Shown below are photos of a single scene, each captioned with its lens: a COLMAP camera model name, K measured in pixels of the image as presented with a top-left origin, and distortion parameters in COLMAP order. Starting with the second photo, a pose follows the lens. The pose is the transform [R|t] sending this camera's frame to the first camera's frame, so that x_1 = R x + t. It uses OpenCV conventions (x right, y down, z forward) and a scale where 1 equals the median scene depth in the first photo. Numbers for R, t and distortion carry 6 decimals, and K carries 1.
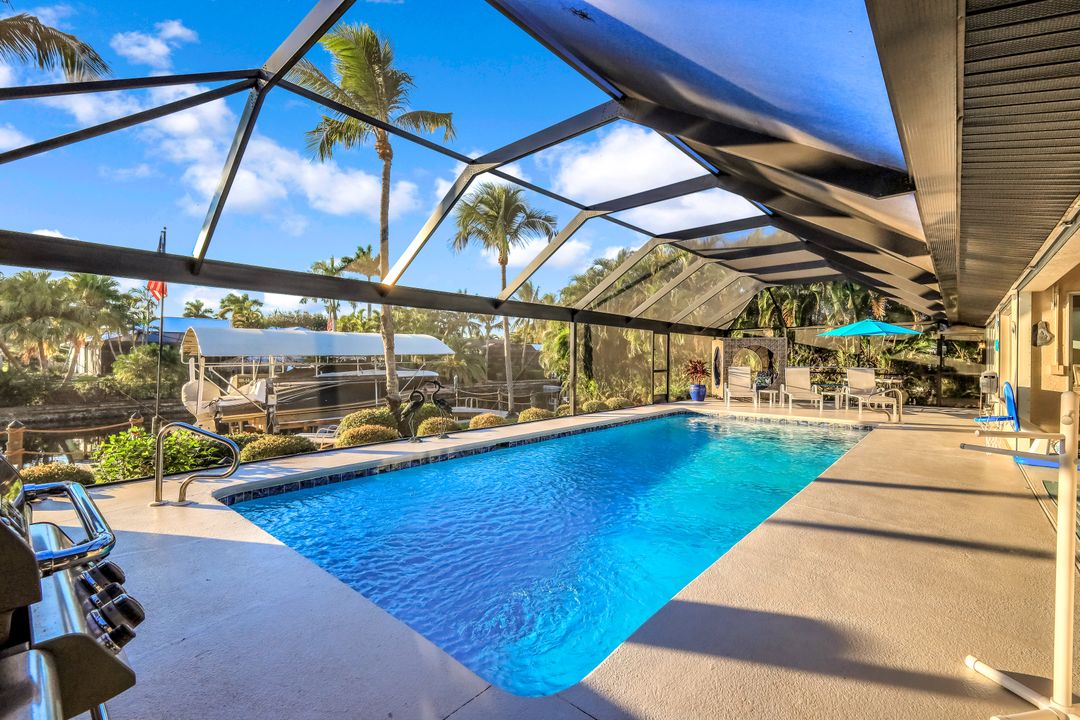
lens RADIAL K [[473.2, 0, 540.0], [0, 473.2, 360.0], [0, 0, 1]] dist [-0.001054, -0.000223]
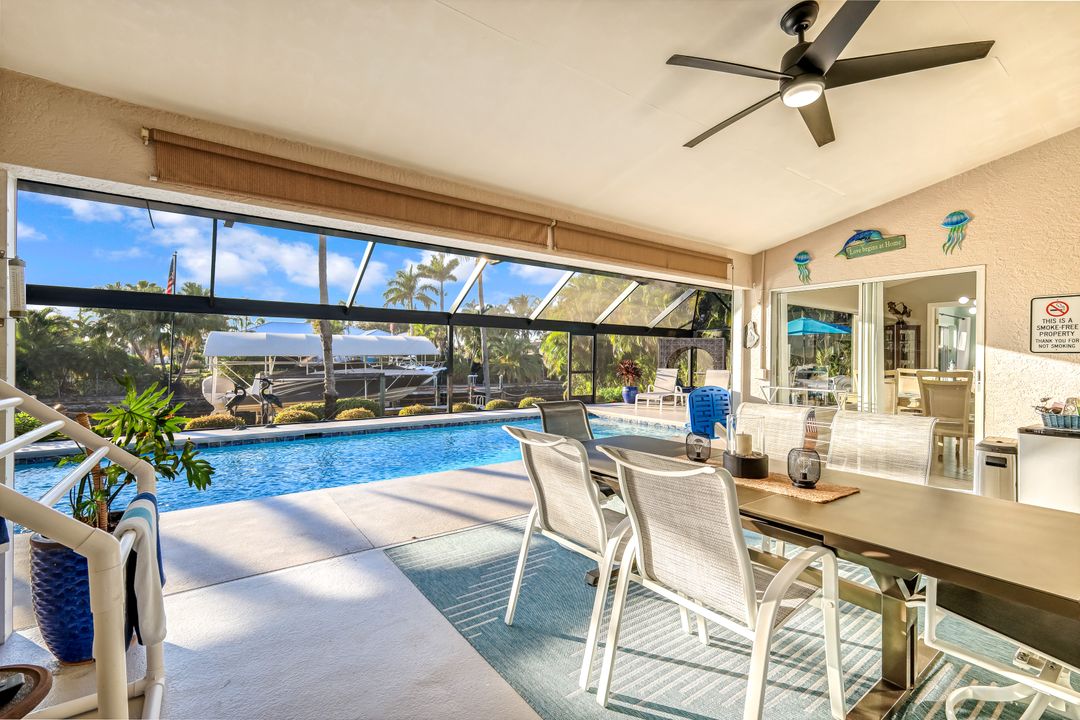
lens RADIAL K [[473.2, 0, 540.0], [0, 473.2, 360.0], [0, 0, 1]] dist [-0.001054, -0.000223]
pose [[0.974539, 0.004208, -0.224177, 0.197310], [-0.004212, 0.999991, 0.000460, -0.001199], [0.224177, 0.000496, 0.974548, 0.001961]]
